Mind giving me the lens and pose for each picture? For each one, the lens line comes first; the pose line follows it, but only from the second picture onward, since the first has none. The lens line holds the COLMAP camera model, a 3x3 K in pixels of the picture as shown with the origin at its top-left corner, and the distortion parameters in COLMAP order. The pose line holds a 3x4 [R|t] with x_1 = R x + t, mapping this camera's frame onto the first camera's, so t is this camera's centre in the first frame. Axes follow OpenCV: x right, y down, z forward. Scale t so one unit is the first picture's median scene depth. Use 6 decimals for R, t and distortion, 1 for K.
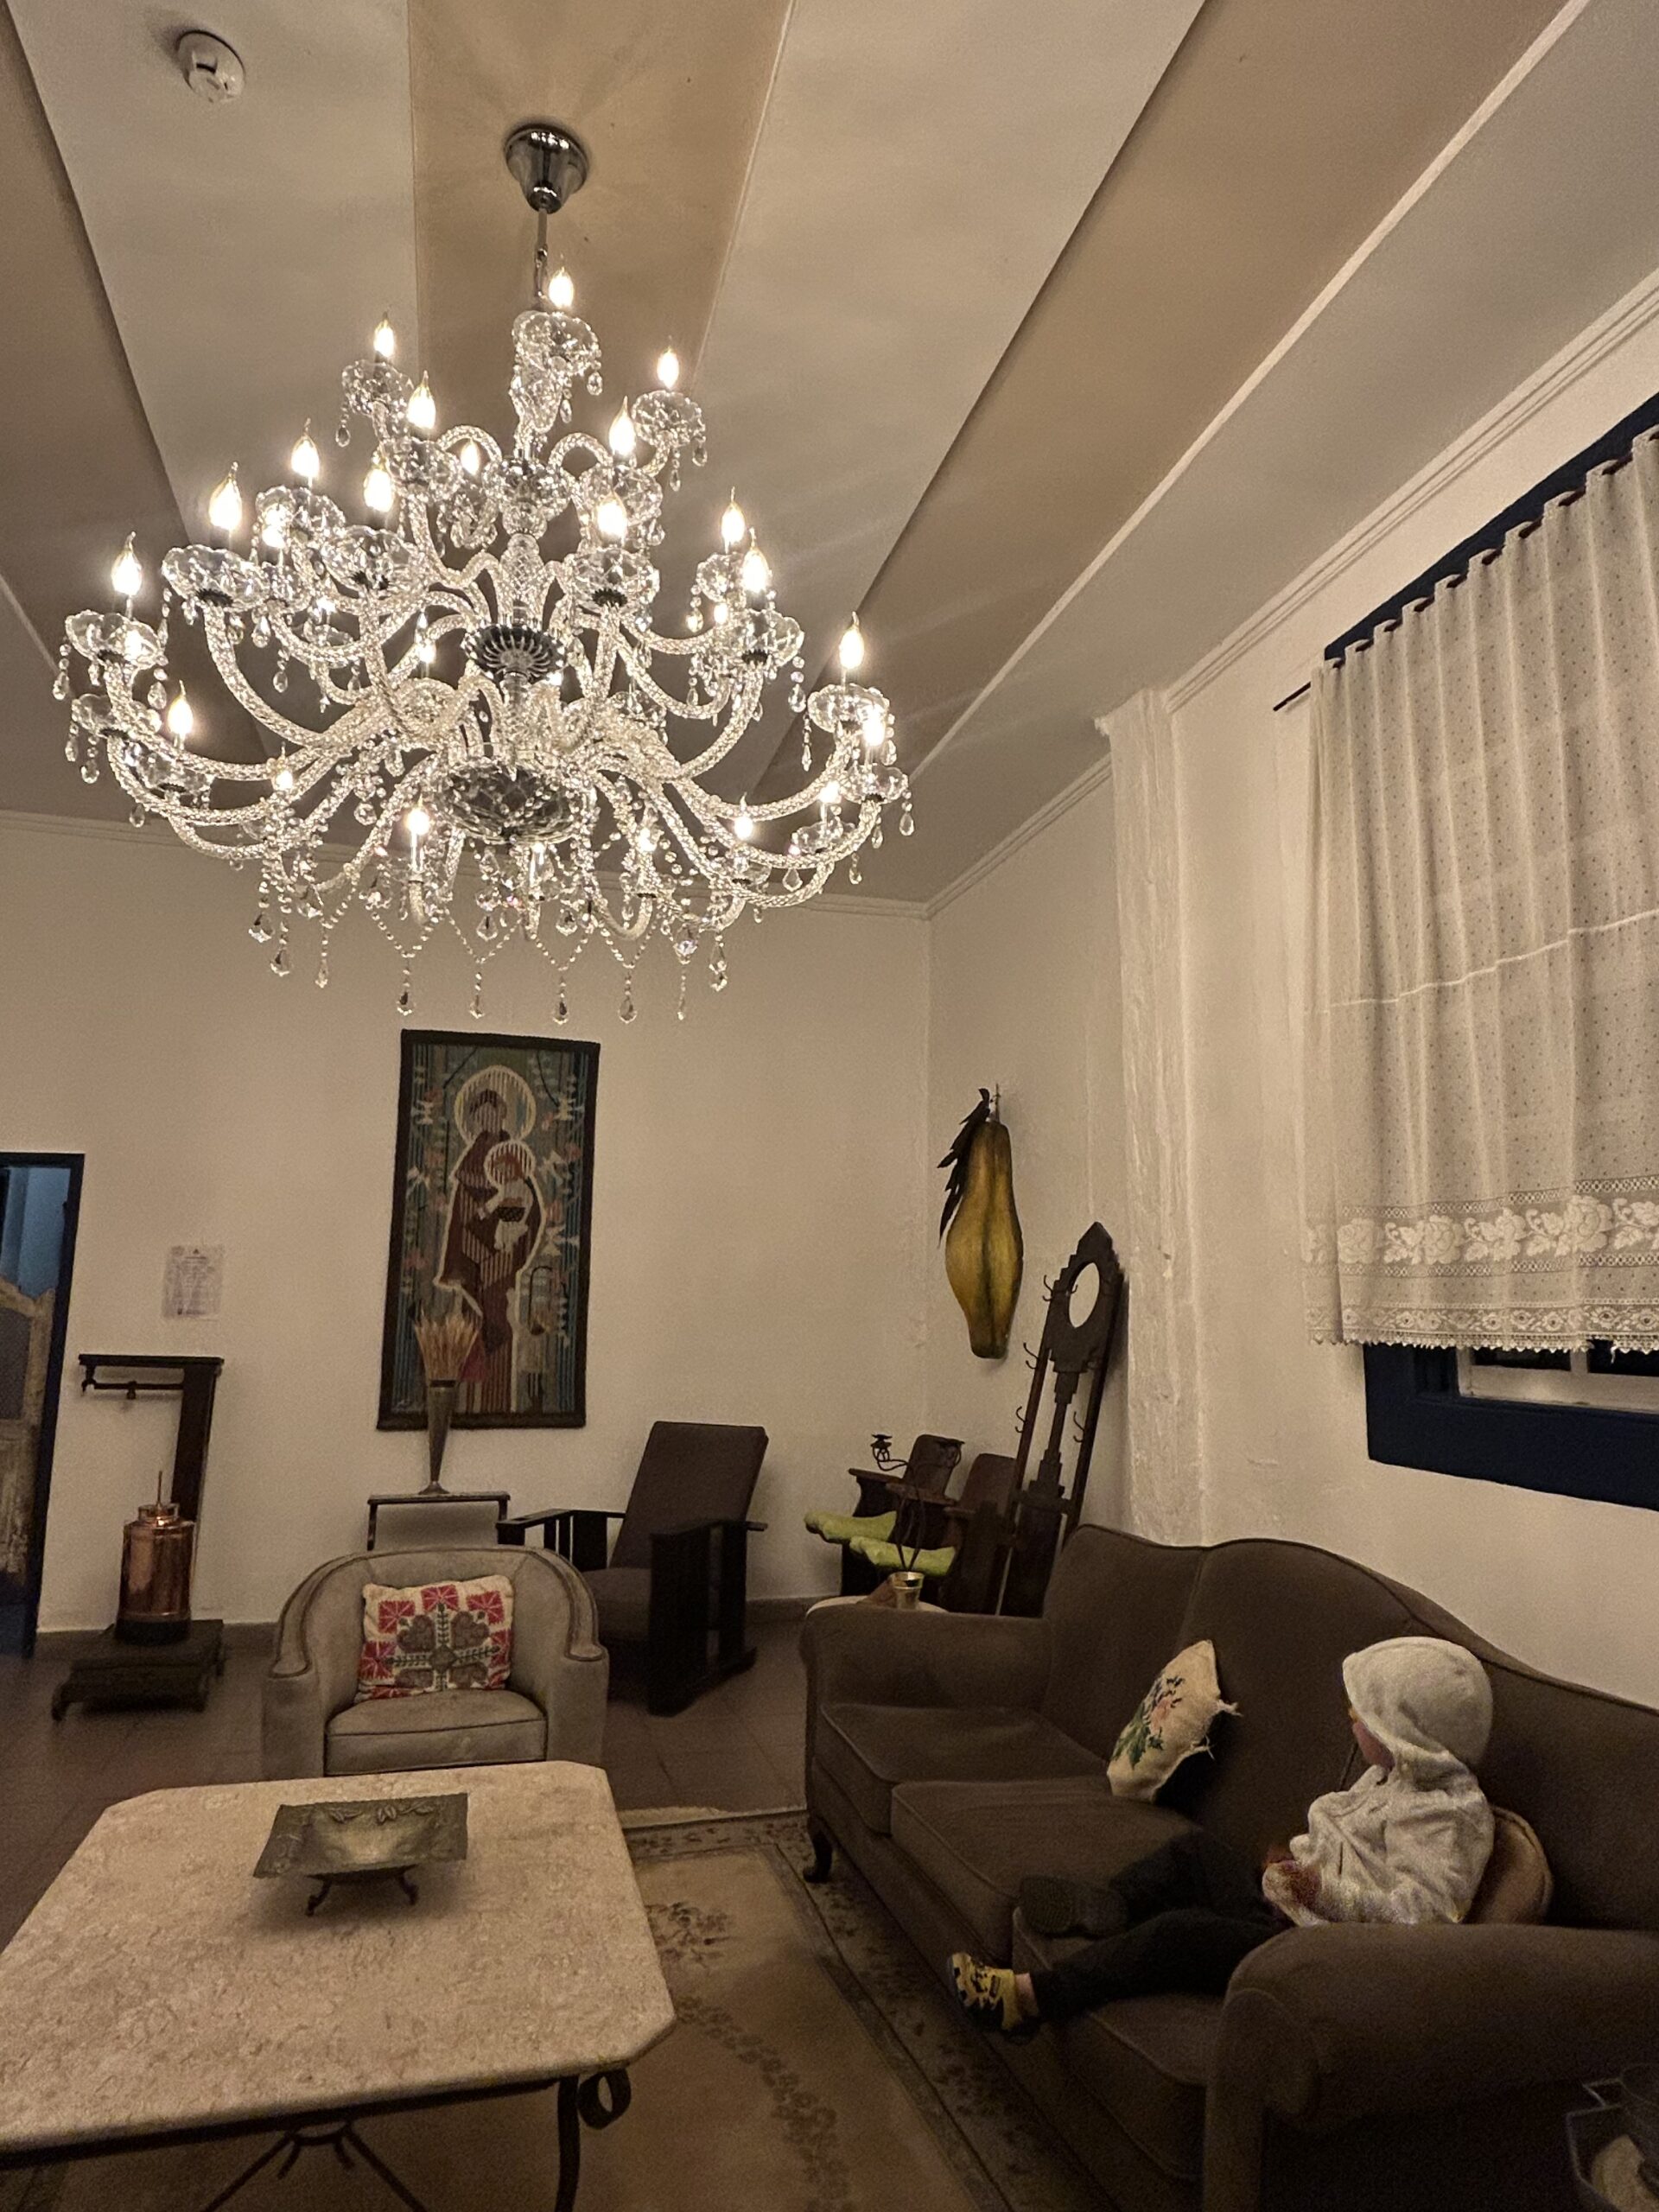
lens RADIAL K [[1278.1, 0, 827.3], [0, 1278.1, 1088.2], [0, 0, 1]] dist [-0.025092, -0.000404]
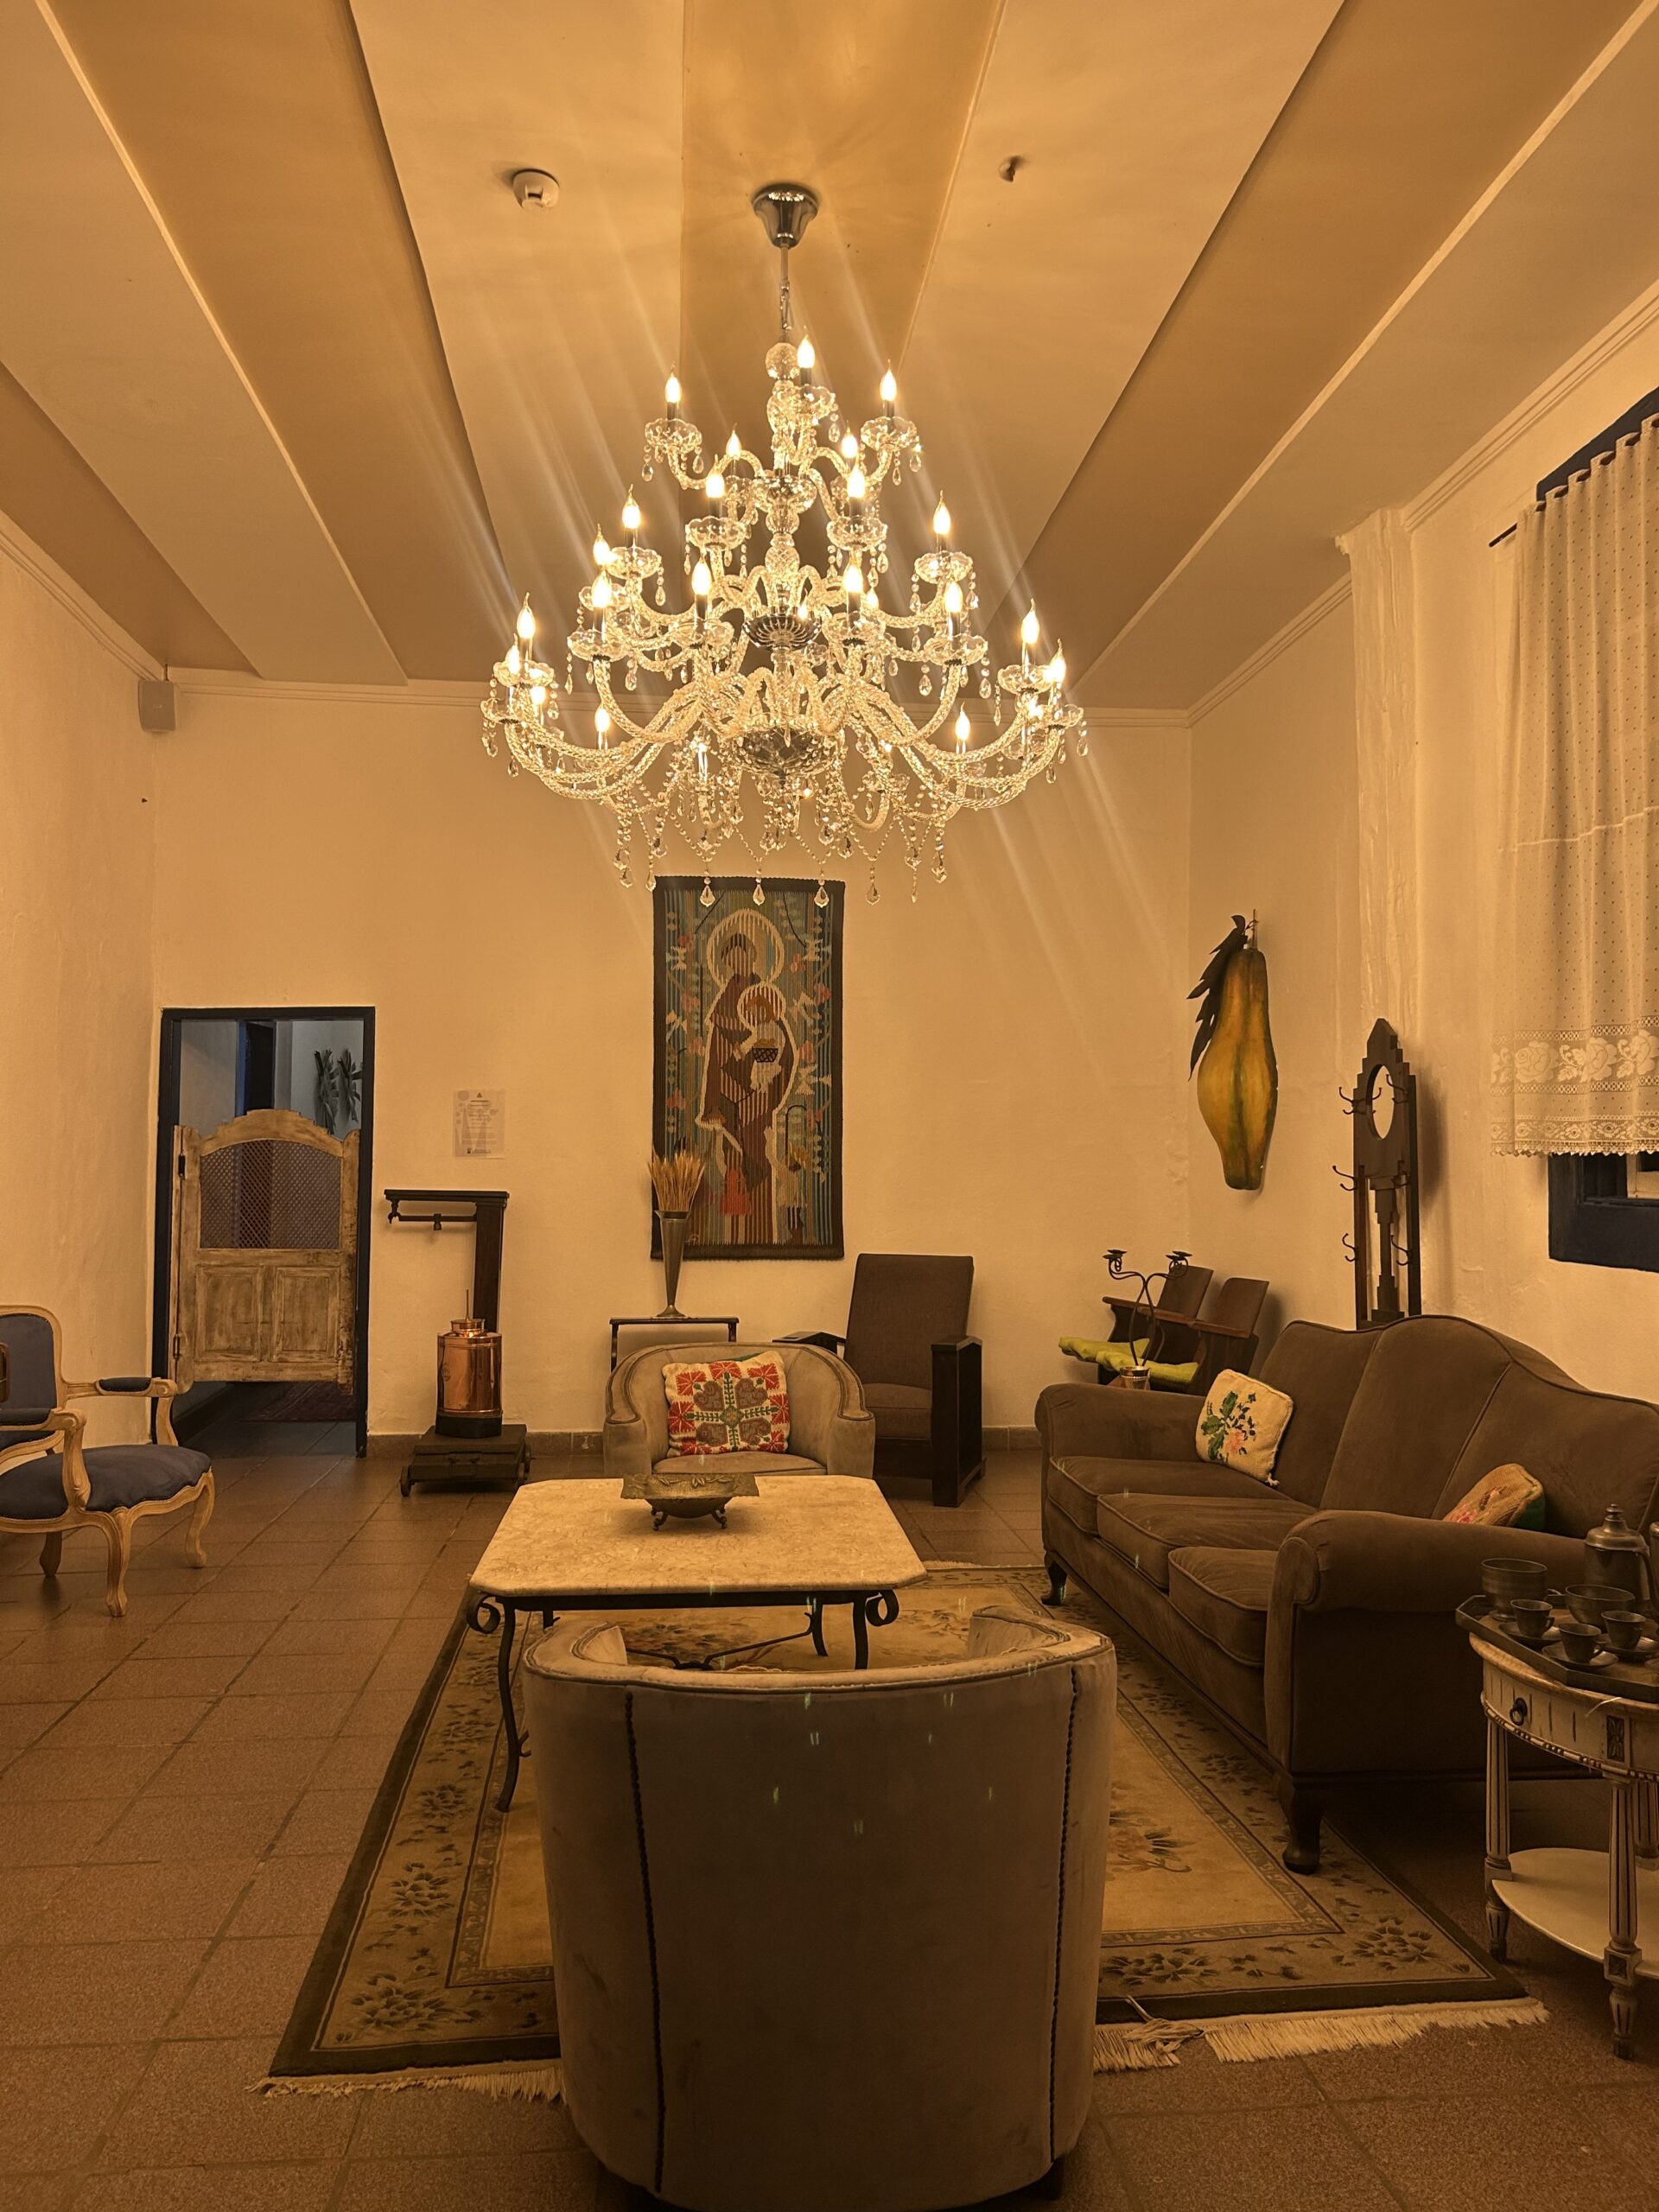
lens RADIAL K [[1676.3, 0, 829.5], [0, 1676.3, 1106.0], [0, 0, 1]] dist [0.239003, -0.000599]
pose [[0.983256, -0.013856, -0.181702, 0.055078], [0.037502, 0.991148, 0.127353, -0.035220], [0.178329, -0.132035, 0.975072, -0.359308]]
